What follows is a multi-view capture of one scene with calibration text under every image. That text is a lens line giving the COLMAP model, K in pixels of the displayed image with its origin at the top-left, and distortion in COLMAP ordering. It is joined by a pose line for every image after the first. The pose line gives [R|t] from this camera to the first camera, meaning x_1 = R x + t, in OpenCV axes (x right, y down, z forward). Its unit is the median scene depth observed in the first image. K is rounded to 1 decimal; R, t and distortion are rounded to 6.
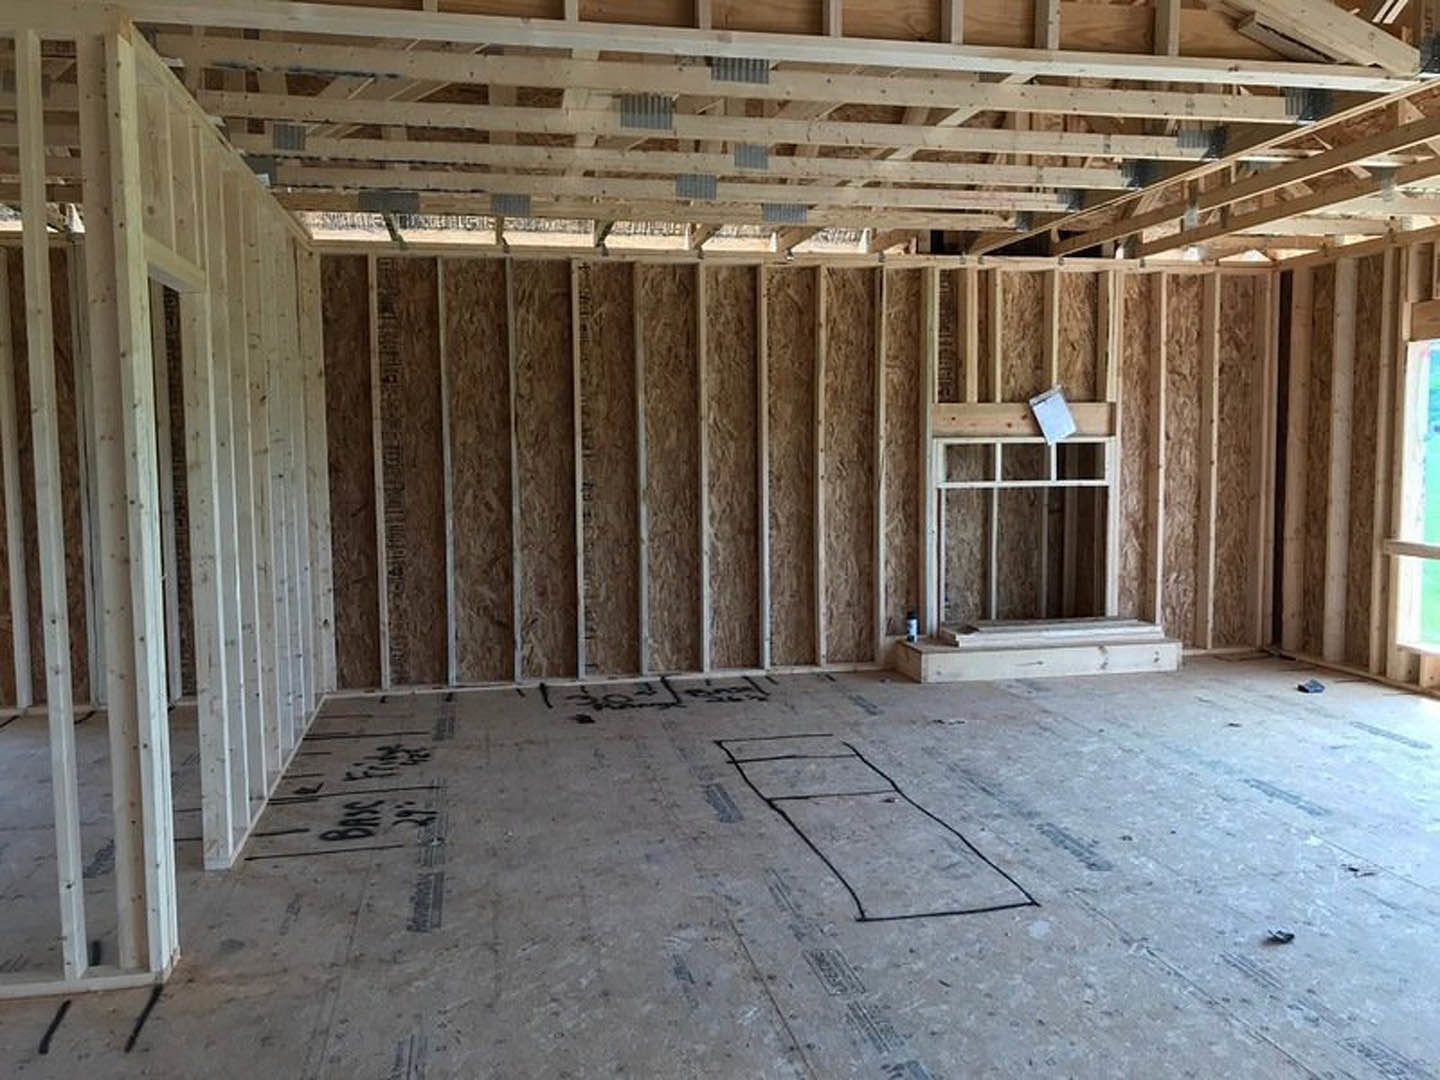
lens RADIAL K [[1199.3, 0, 713.2], [0, 1199.3, 533.1], [0, 0, 1]] dist [0.026965, -0.006939]
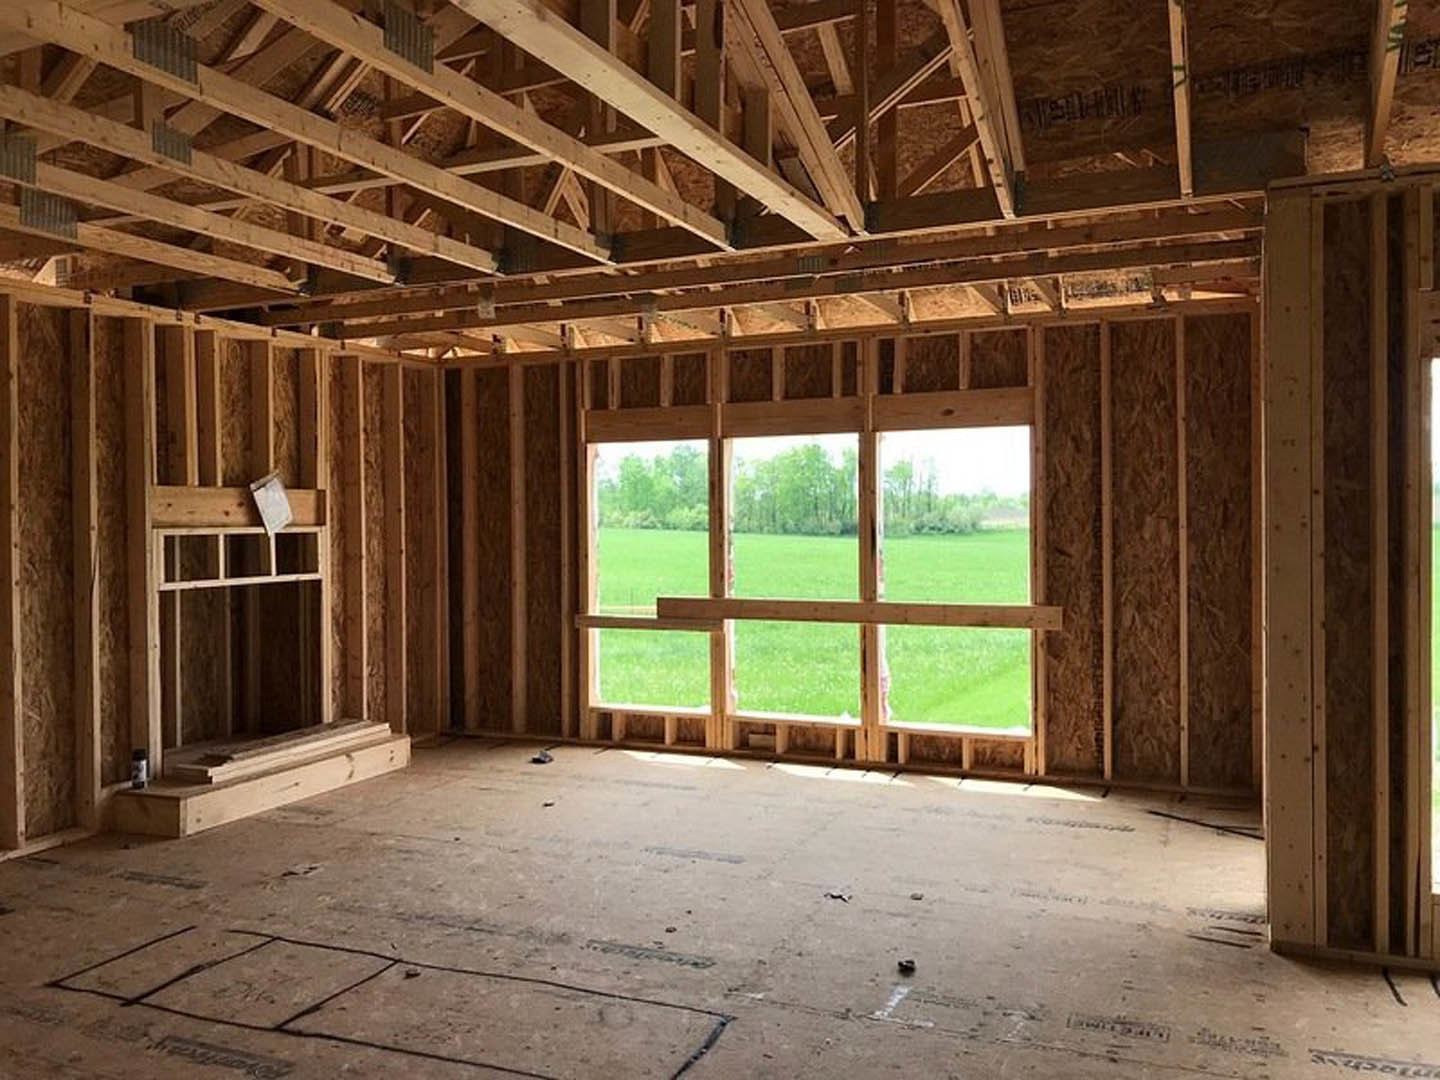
lens RADIAL K [[1199.3, 0, 713.2], [0, 1199.3, 533.1], [0, 0, 1]] dist [0.026965, -0.006939]
pose [[0.566038, -0.011362, 0.824301, -0.272791], [0.073266, 0.996642, -0.036573, -0.019667], [-0.821117, 0.081095, 0.564969, 0.237840]]
